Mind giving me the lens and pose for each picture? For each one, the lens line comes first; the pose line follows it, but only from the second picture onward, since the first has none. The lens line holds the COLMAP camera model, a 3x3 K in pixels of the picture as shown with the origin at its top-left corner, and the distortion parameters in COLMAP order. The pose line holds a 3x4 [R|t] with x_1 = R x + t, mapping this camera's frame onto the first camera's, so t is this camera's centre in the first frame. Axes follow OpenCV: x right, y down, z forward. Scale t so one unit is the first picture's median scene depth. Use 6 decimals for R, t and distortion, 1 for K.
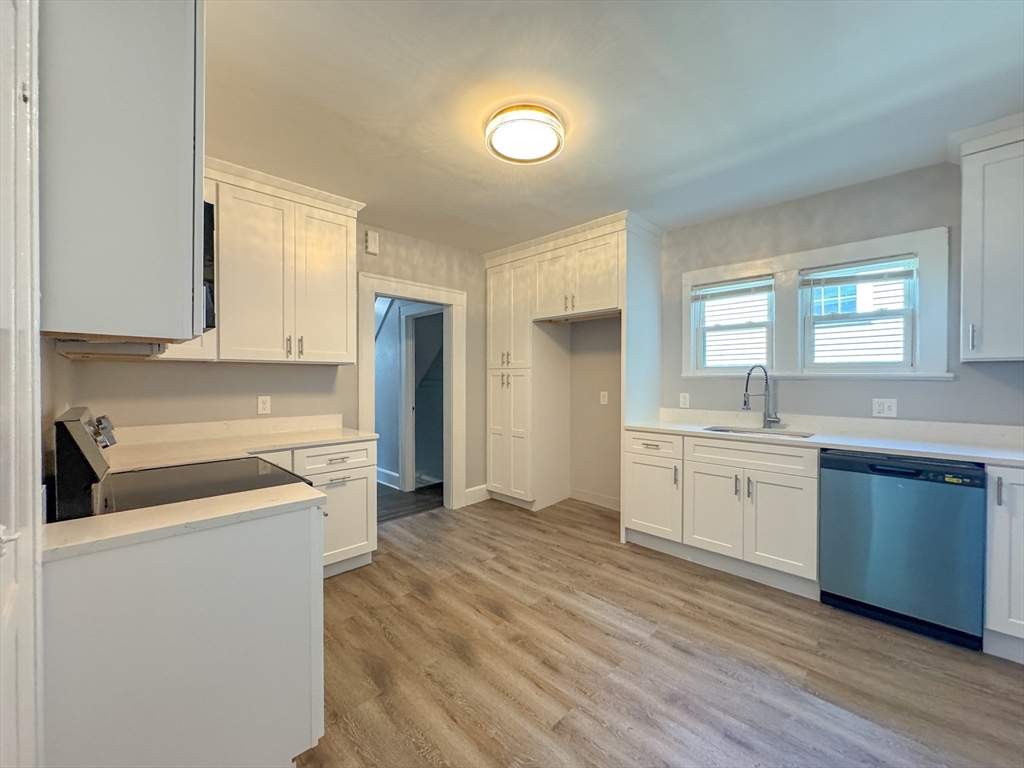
lens RADIAL K [[413.9, 0, 508.5], [0, 413.9, 379.9], [0, 0, 1]] dist [-0.003533, 0.000289]
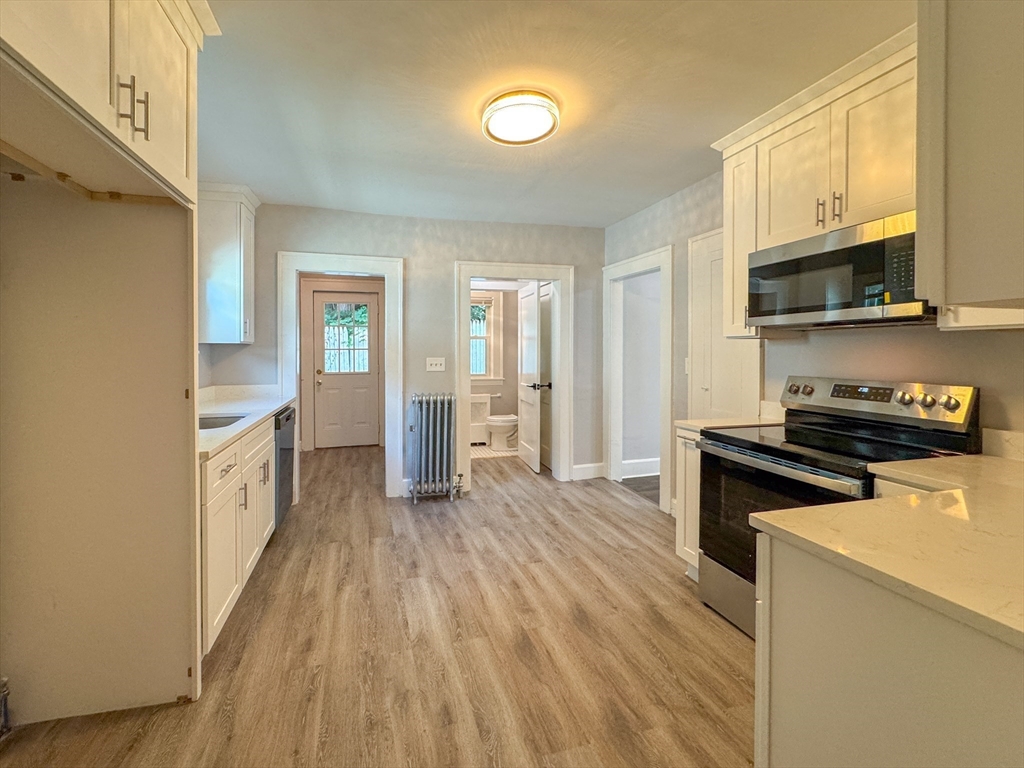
lens RADIAL K [[413.9, 0, 487.9], [0, 413.9, 352.7], [0, 0, 1]] dist [-0.003533, 0.000289]
pose [[-0.875537, -0.002154, 0.483146, -0.324657], [0.000322, 0.999987, 0.005041, -0.015551], [-0.483151, 0.004569, -0.875525, 1.612221]]
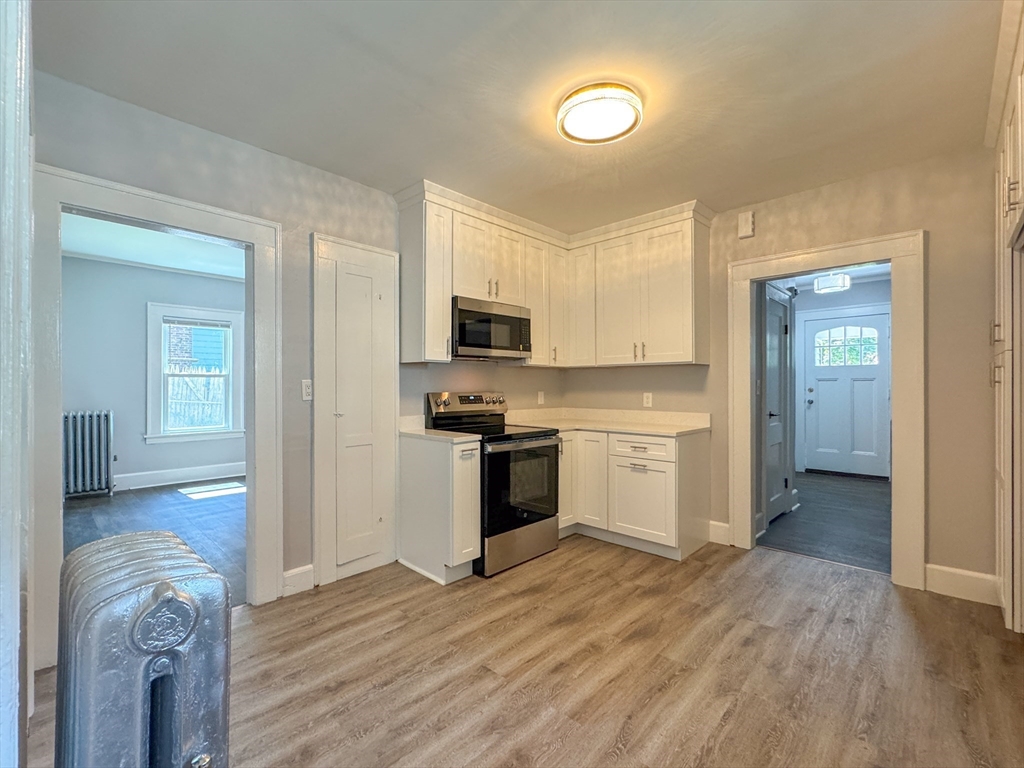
lens RADIAL K [[454.7, 0, 505.8], [0, 454.7, 381.1], [0, 0, 1]] dist [-0.000671, 0.000966]
pose [[0.027075, -0.004734, -0.999622, 0.885540], [-0.000259, 0.999989, -0.004743, 0.013873], [0.999633, 0.000388, 0.027074, 0.635668]]
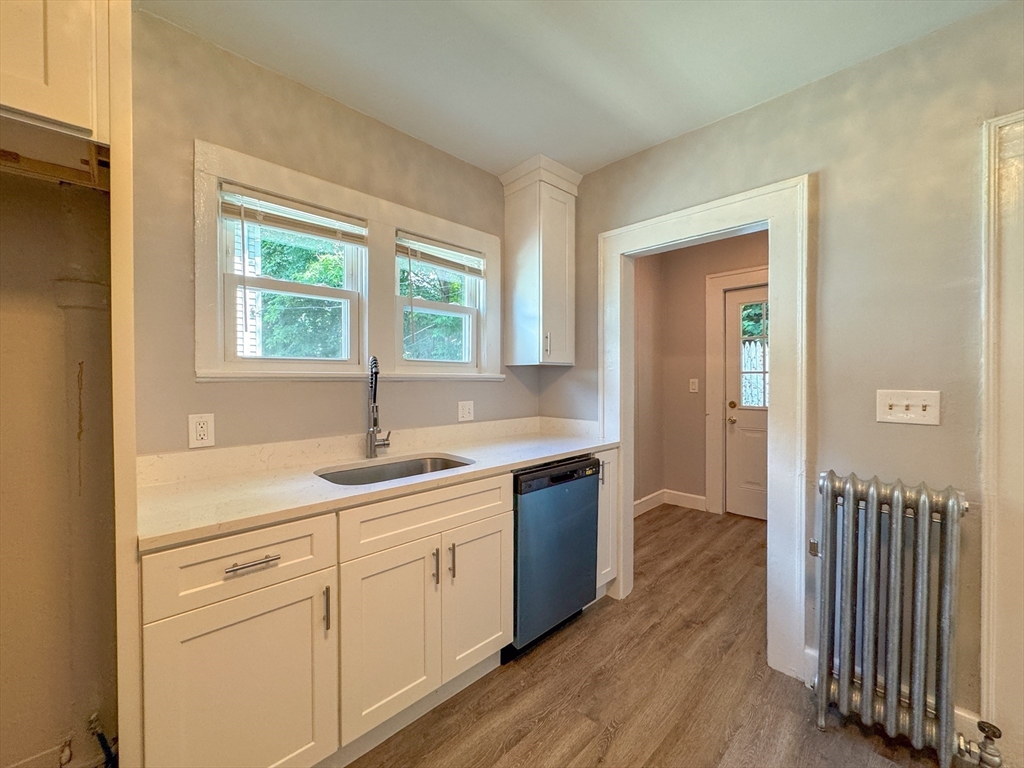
lens RADIAL K [[413.9, 0, 514.6], [0, 413.9, 382.0], [0, 0, 1]] dist [-0.003533, 0.000289]
pose [[0.000630, -0.012963, 0.999916, -0.022331], [0.001151, 0.999915, 0.012962, -0.010018], [-0.999999, 0.001143, 0.000645, 0.926772]]
